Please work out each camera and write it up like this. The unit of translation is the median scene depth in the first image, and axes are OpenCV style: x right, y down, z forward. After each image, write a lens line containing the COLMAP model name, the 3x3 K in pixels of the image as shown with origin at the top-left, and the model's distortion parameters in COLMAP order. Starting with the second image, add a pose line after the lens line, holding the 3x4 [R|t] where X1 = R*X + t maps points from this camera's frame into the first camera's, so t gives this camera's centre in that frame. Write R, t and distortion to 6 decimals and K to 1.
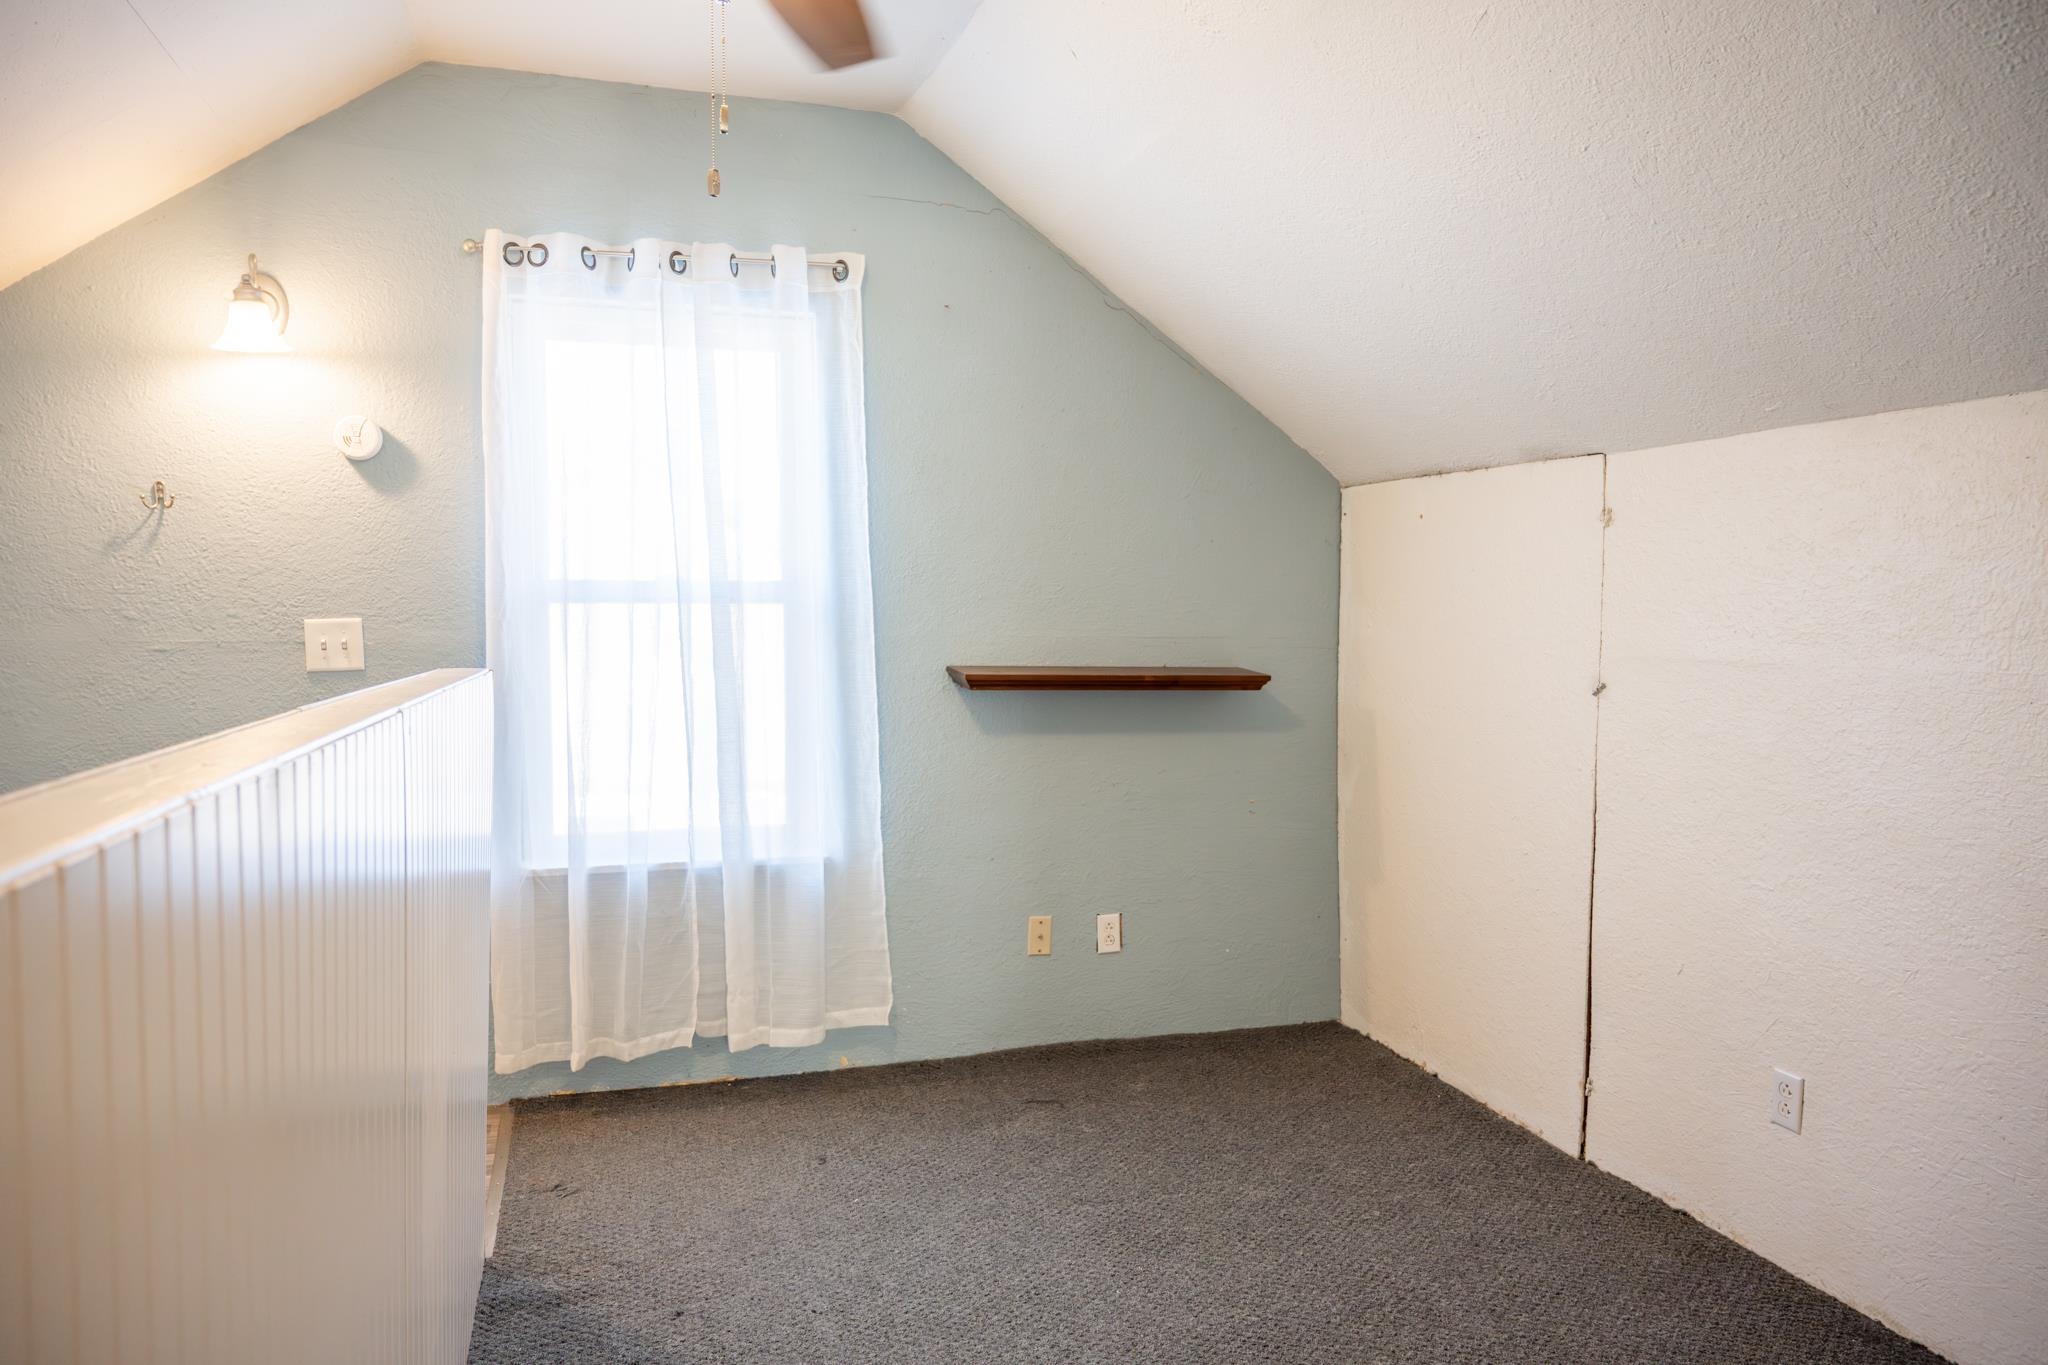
lens RADIAL K [[1392.8, 0, 1023.8], [0, 1392.8, 684.8], [0, 0, 1]] dist [0.002487, 0.000138]
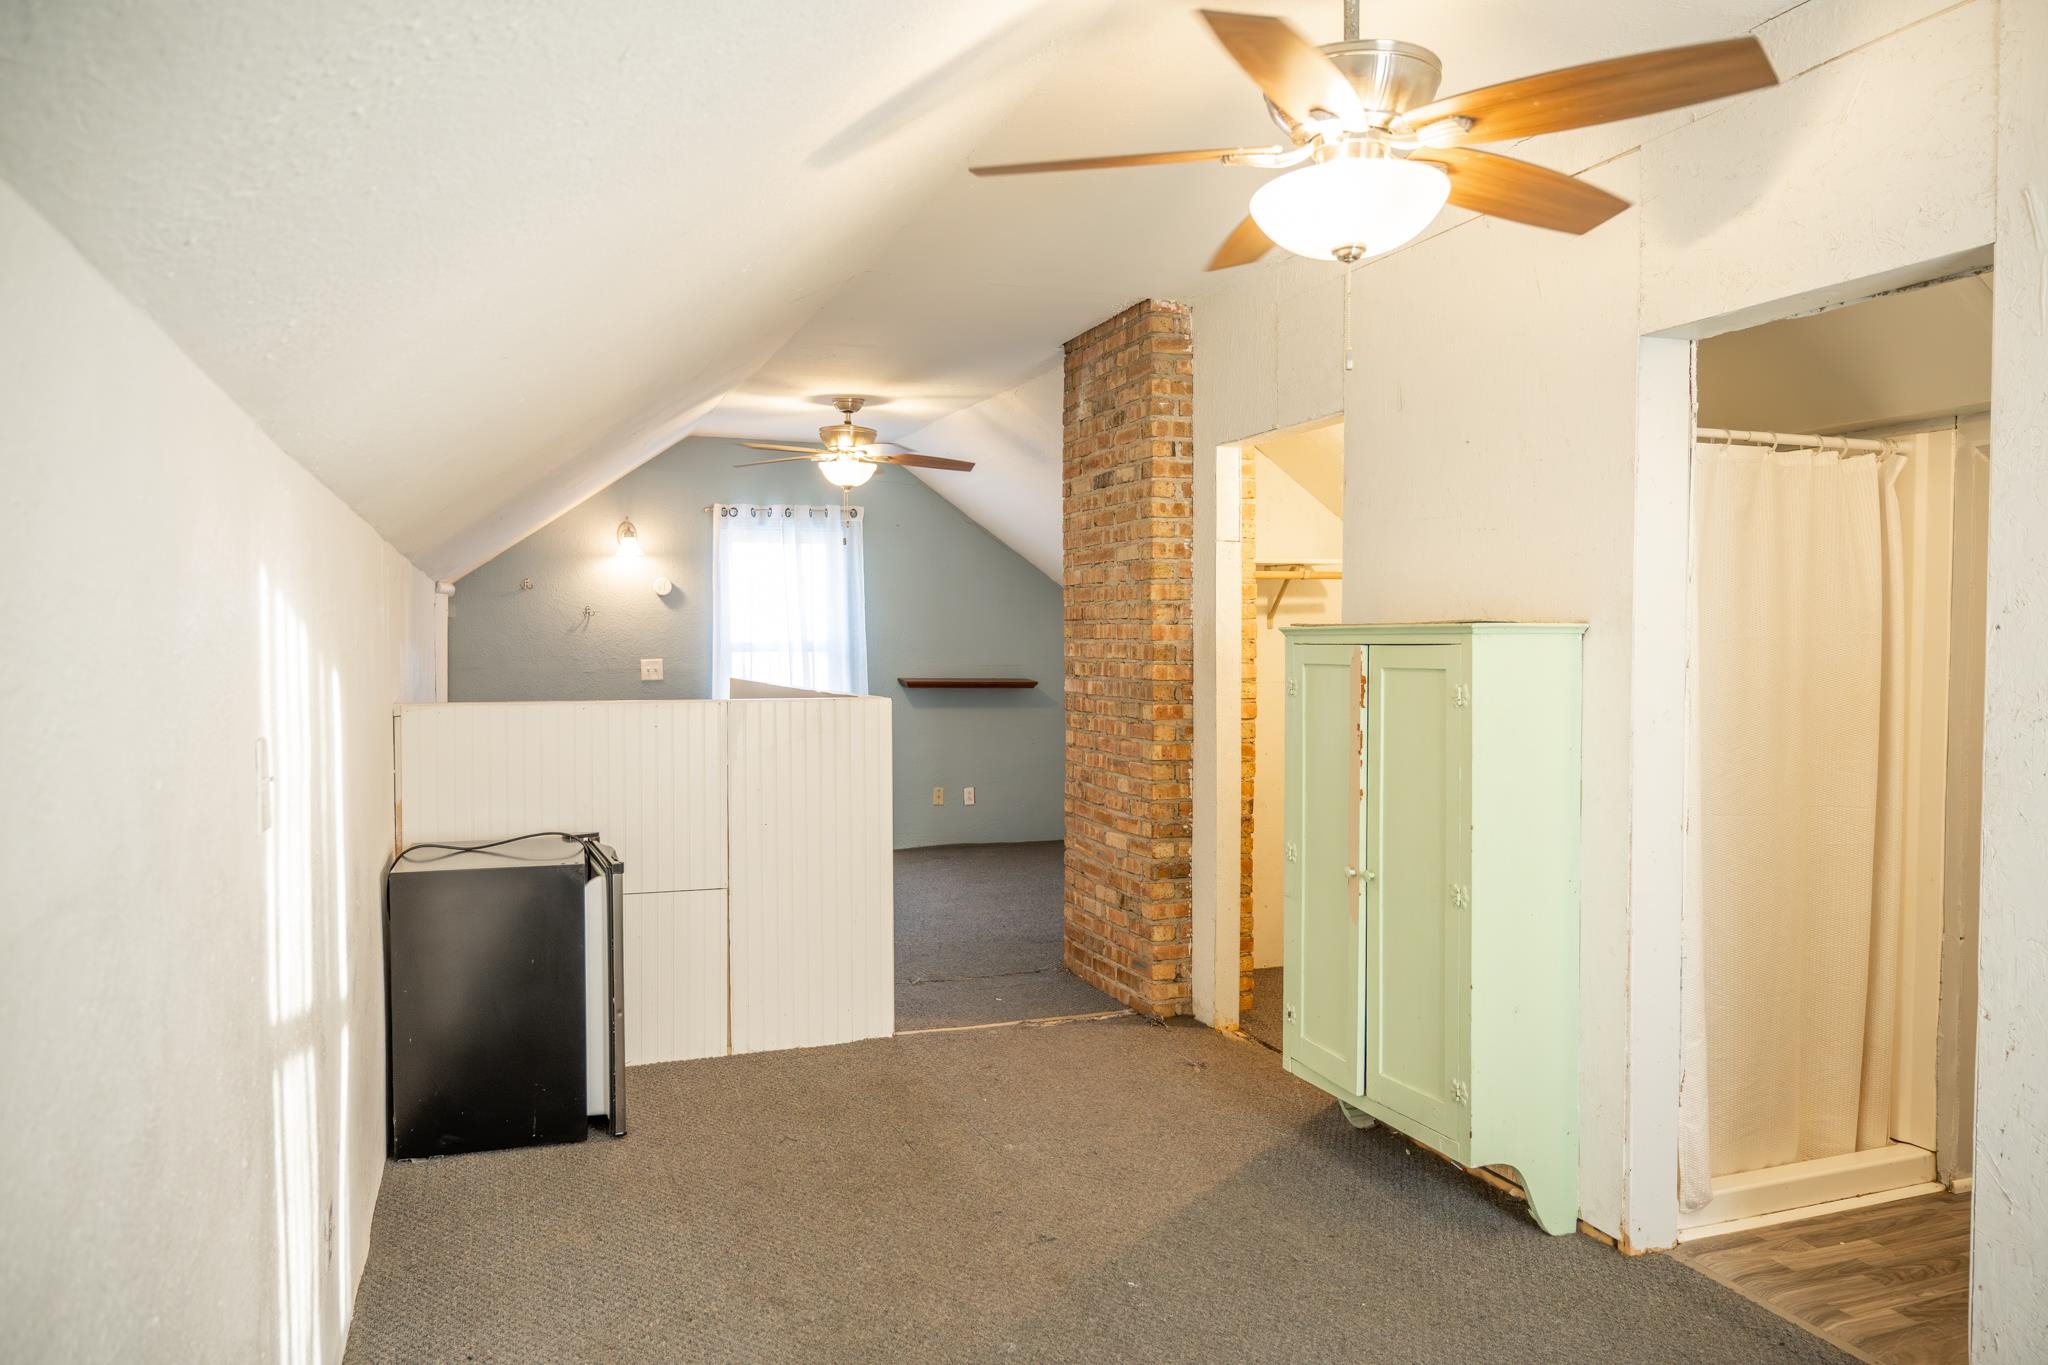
lens RADIAL K [[1392.8, 0, 1023.8], [0, 1392.8, 684.5], [0, 0, 1]] dist [0.002487, 0.000138]
pose [[0.997313, -0.006065, 0.073005, -0.017040], [0.007412, 0.999807, -0.018191, 0.045997], [-0.072881, 0.018683, 0.997166, -1.483417]]
